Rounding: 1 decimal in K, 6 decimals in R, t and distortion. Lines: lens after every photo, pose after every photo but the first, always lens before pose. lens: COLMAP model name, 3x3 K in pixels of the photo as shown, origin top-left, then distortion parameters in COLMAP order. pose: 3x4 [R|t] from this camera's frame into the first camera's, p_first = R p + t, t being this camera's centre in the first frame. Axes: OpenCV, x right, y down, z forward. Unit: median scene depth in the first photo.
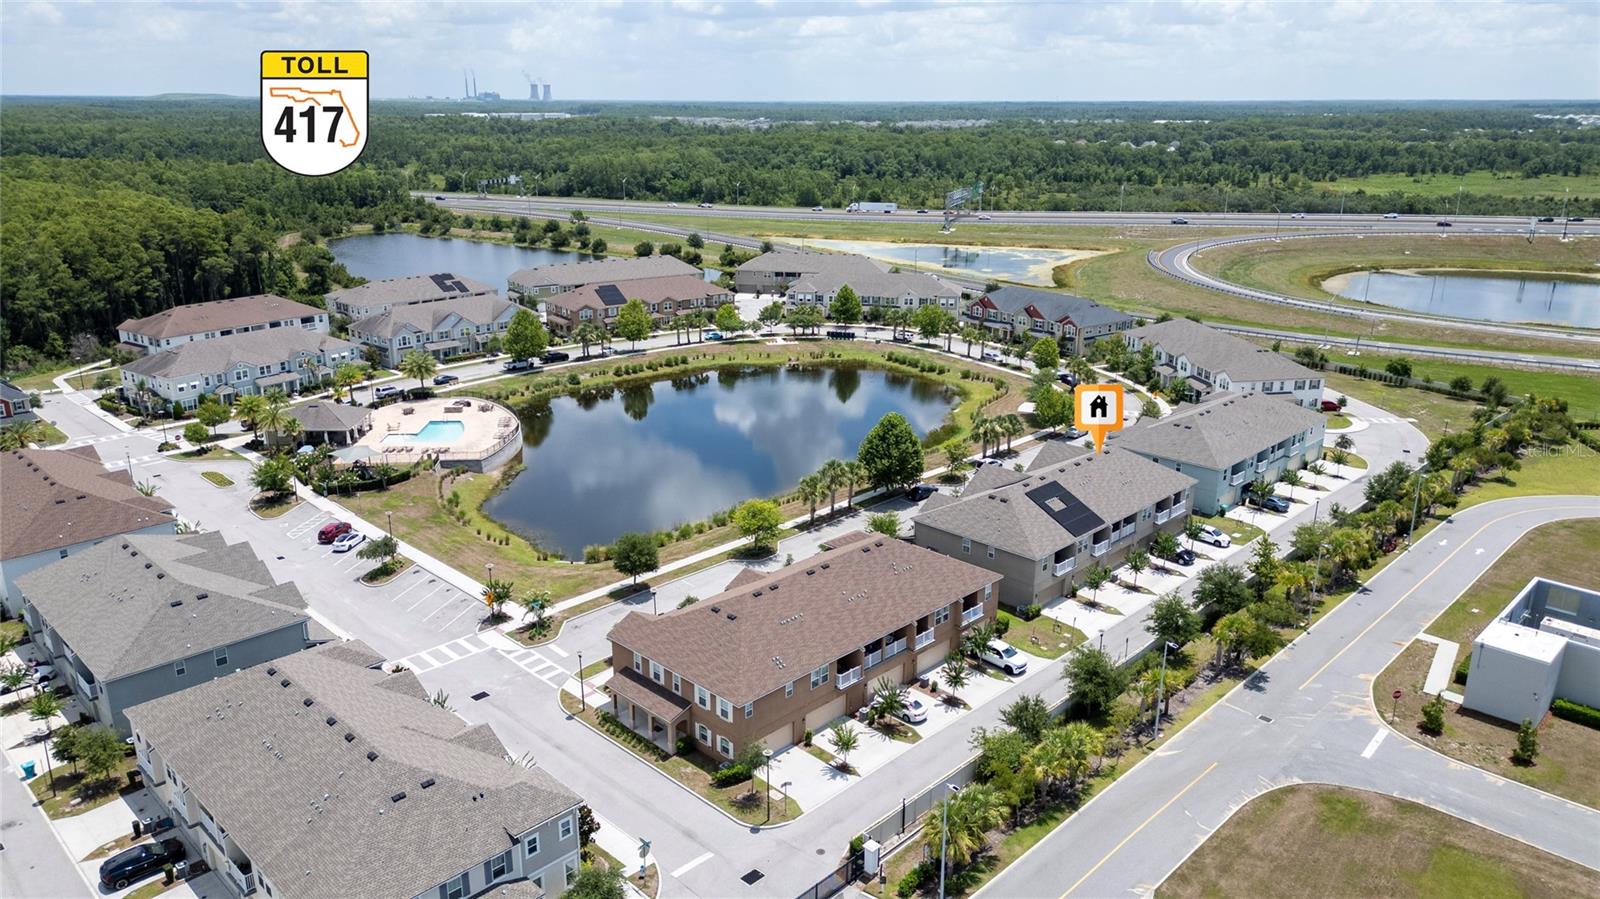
lens RADIAL K [[1119.5, 0, 800.0], [0, 1119.5, 449.5], [0, 0, 1]] dist [0.070736, -0.067751]
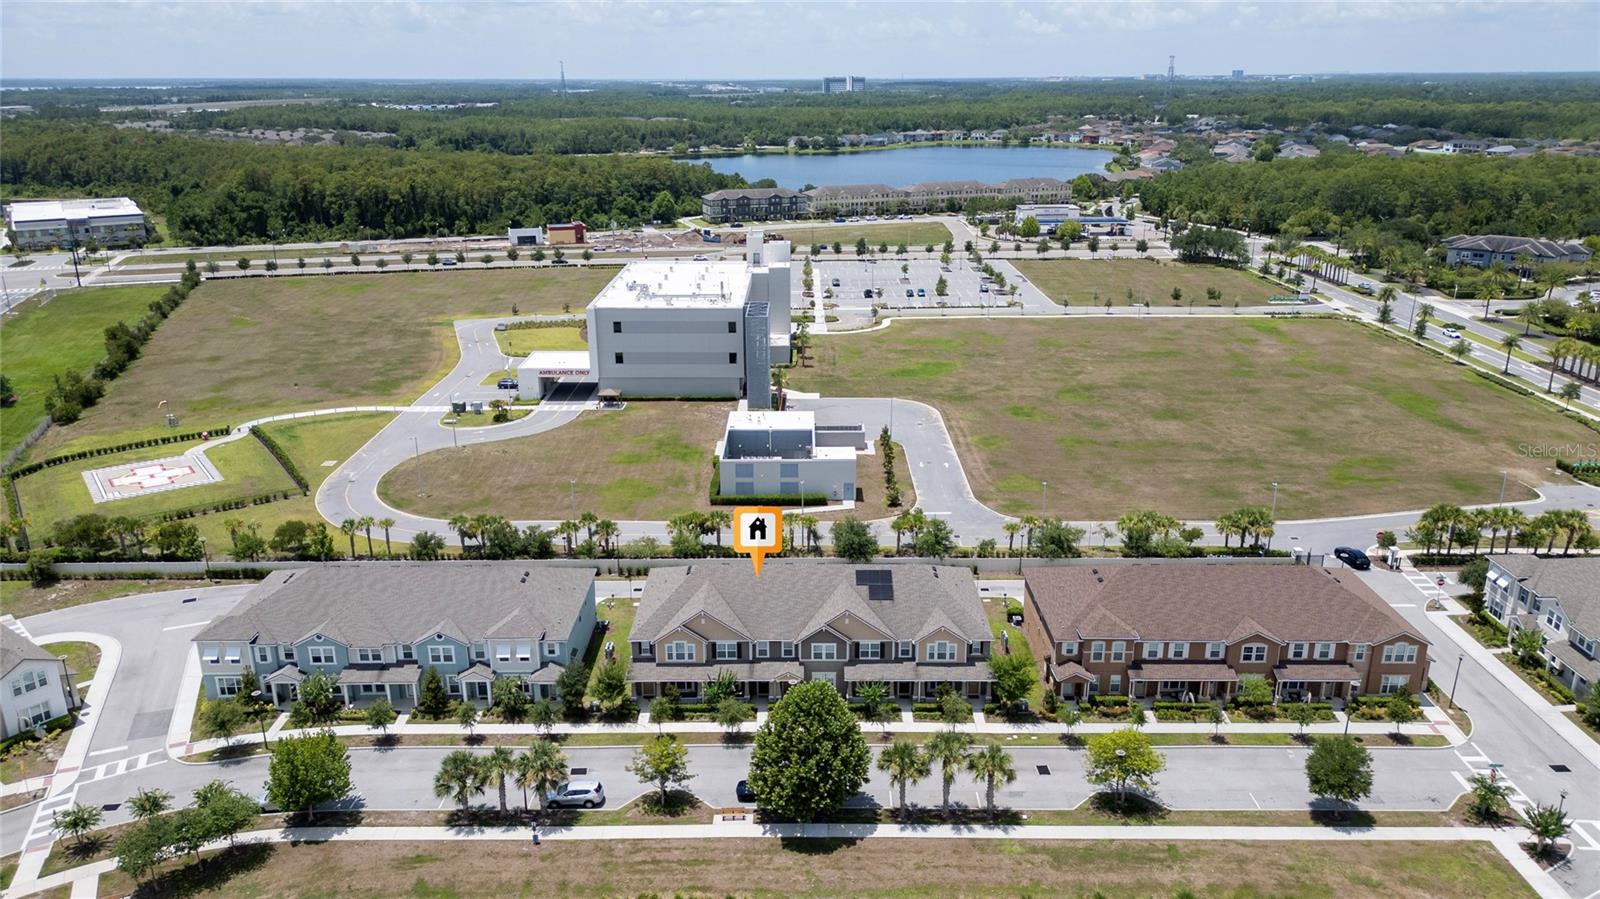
lens RADIAL K [[1133.9, 0, 801.6], [0, 1133.9, 425.1], [0, 0, 1]] dist [0.068627, -0.067515]
pose [[-0.700877, -0.206116, 0.682853, -0.203291], [0.215445, 0.851450, 0.478138, -0.296495], [-0.679967, 0.482233, -0.552355, 0.848019]]
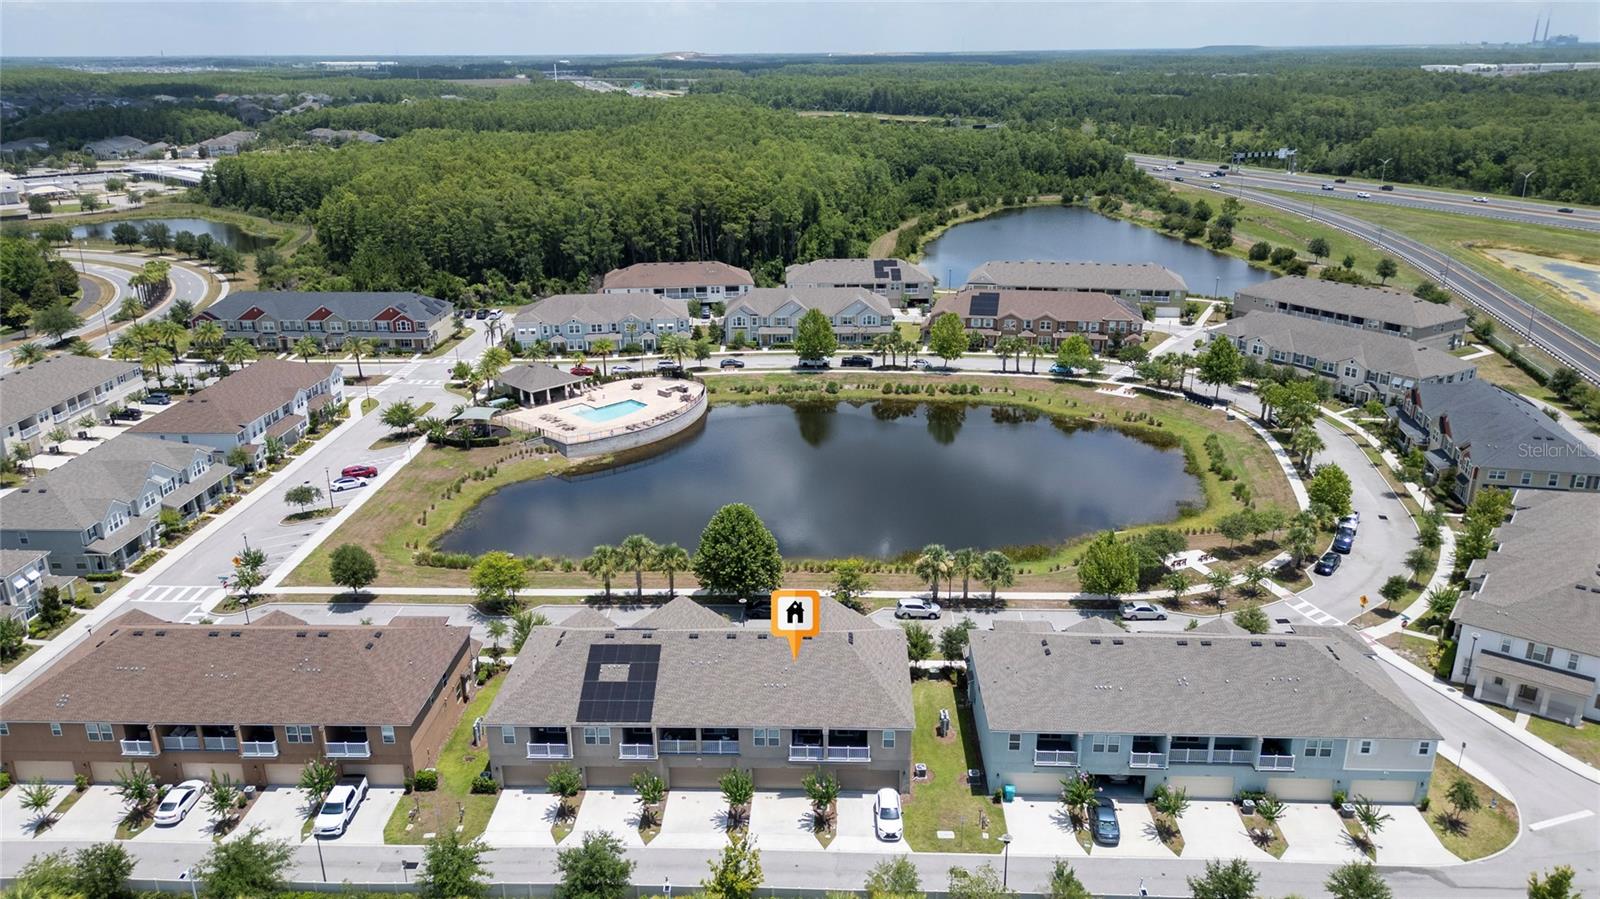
lens RADIAL K [[1119.5, 0, 800.0], [0, 1119.5, 449.5], [0, 0, 1]] dist [0.070736, -0.067751]
pose [[0.675364, 0.237254, -0.698279, 0.454098], [-0.208908, 0.969603, 0.127390, -0.124781], [0.707277, 0.059841, 0.704399, 0.300721]]
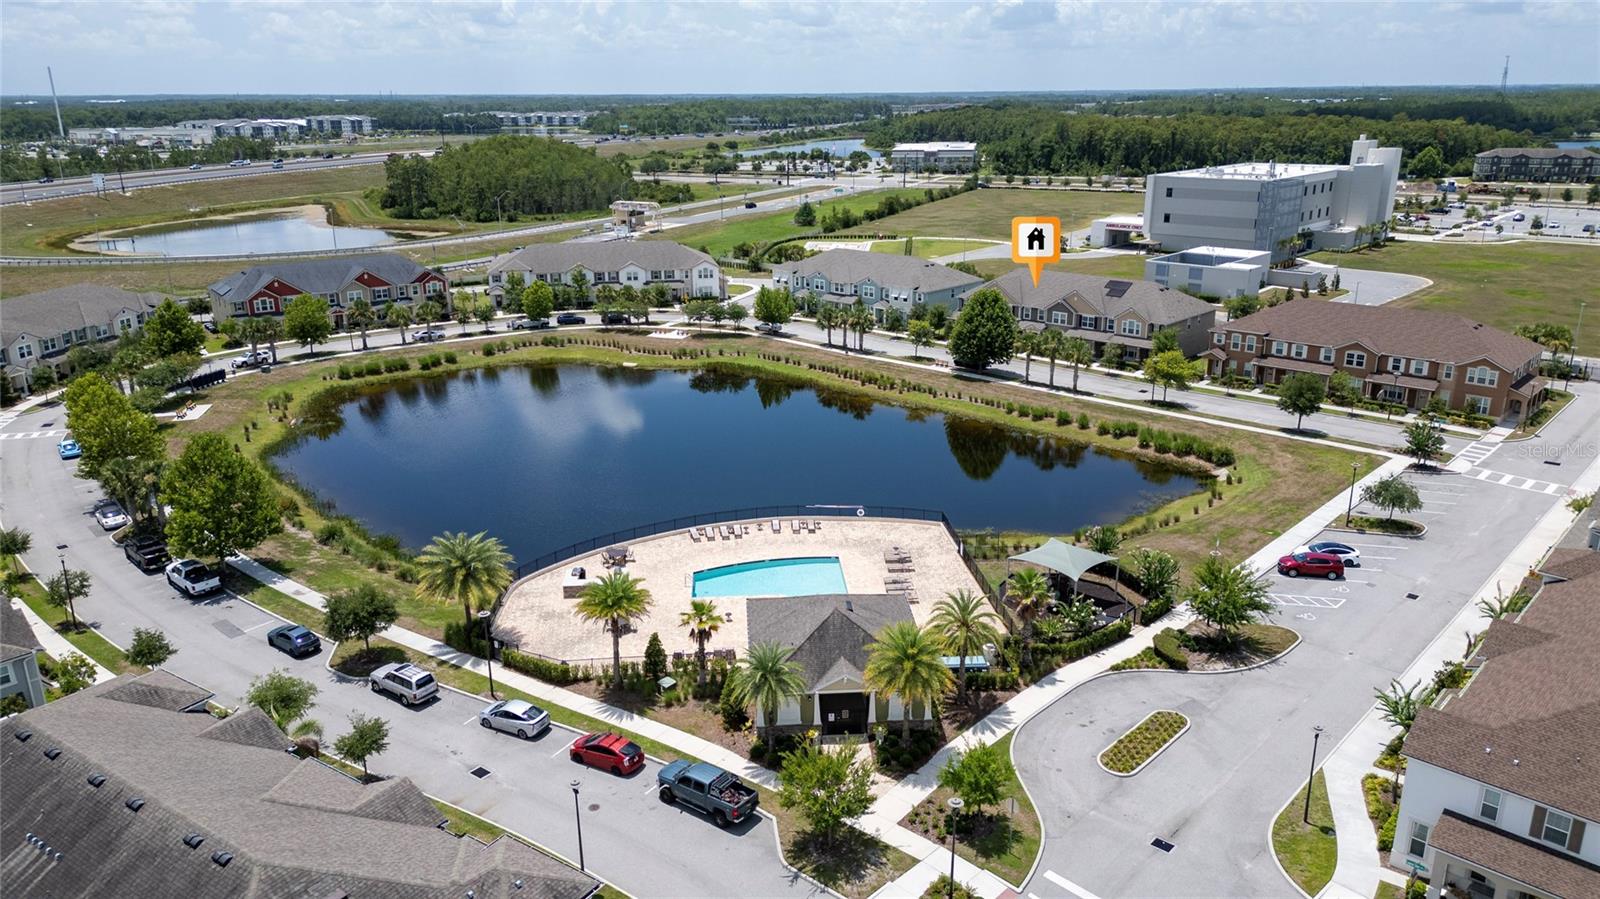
lens RADIAL K [[1119.5, 0, 800.0], [0, 1119.5, 449.5], [0, 0, 1]] dist [0.070736, -0.067751]
pose [[-0.025150, -0.303378, 0.952538, -0.627515], [0.303968, 0.905404, 0.296391, -0.170904], [-0.952350, 0.296995, 0.069447, 0.755777]]
